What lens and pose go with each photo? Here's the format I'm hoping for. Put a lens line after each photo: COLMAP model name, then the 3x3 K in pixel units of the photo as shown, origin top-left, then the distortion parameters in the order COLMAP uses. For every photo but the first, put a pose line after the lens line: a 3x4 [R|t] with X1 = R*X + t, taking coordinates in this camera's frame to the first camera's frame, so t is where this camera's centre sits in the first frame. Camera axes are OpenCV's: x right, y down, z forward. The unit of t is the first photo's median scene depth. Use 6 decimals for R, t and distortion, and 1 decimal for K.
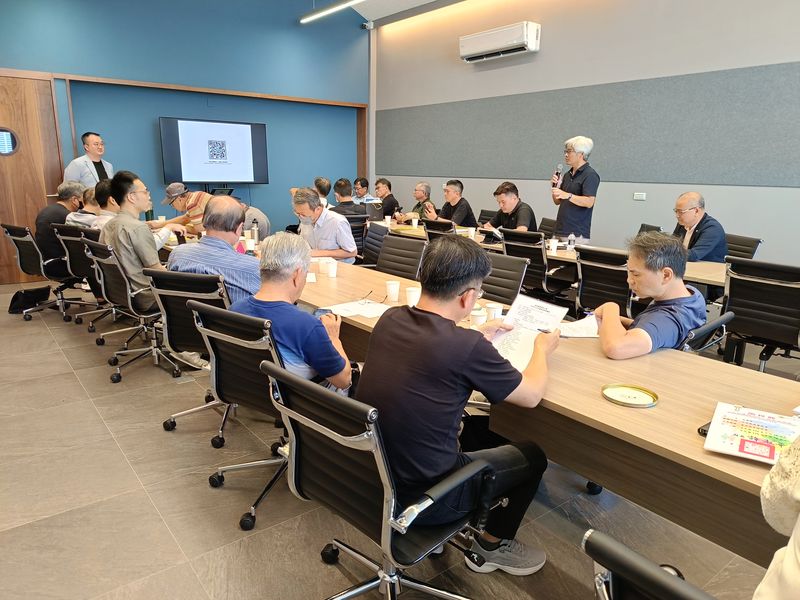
lens RADIAL K [[565.5, 0, 400.8], [0, 565.5, 299.7], [0, 0, 1]] dist [0.035480, -0.034887]
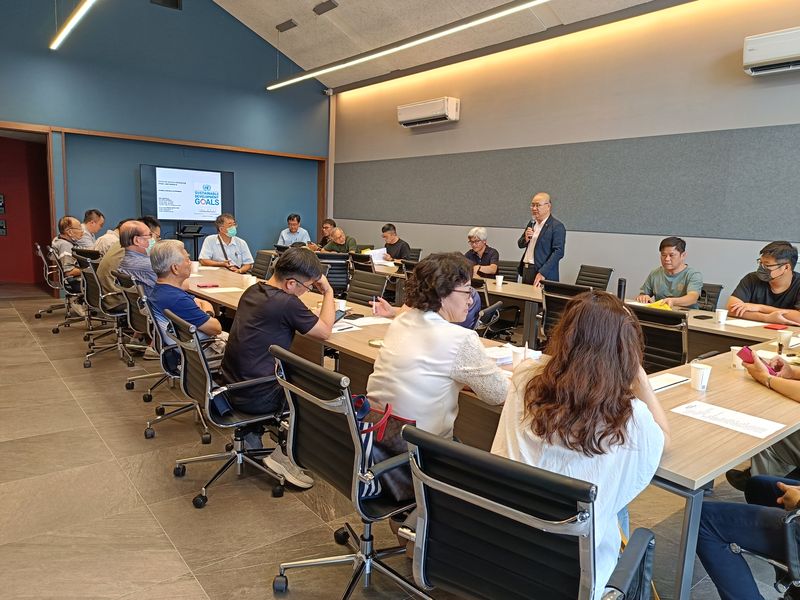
lens RADIAL K [[565.5, 0, 400.8], [0, 565.5, 299.7], [0, 0, 1]] dist [0.035480, -0.034887]
pose [[0.999578, 0.022906, 0.017863, 0.108095], [-0.021380, 0.996455, -0.081365, 0.045526], [-0.019664, 0.080949, 0.996524, -0.173753]]
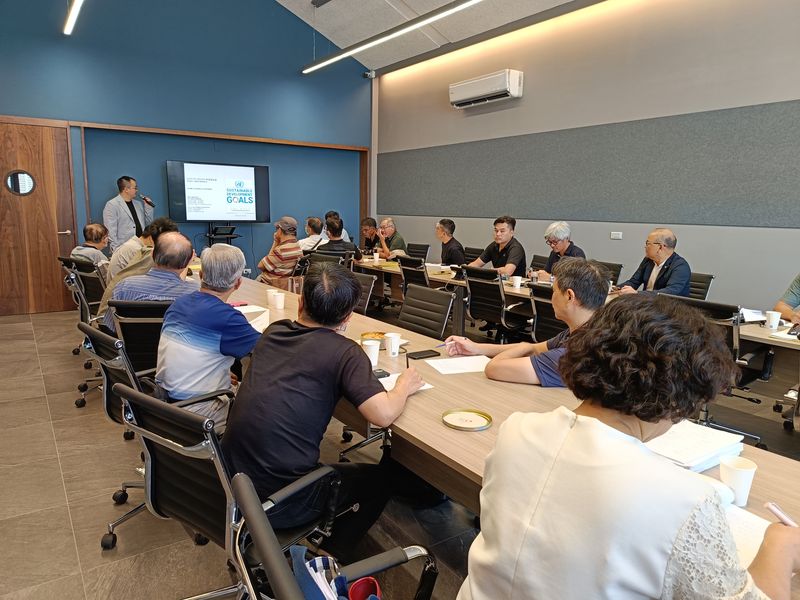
lens RADIAL K [[562.0, 0, 400.0], [0, 562.0, 300.0], [0, 0, 1]] dist [0.029170, -0.028479]
pose [[0.998199, 0.010948, -0.058975, 0.086334], [-0.014857, 0.997692, -0.066261, 0.004793], [0.058113, 0.067018, 0.996058, -0.014141]]
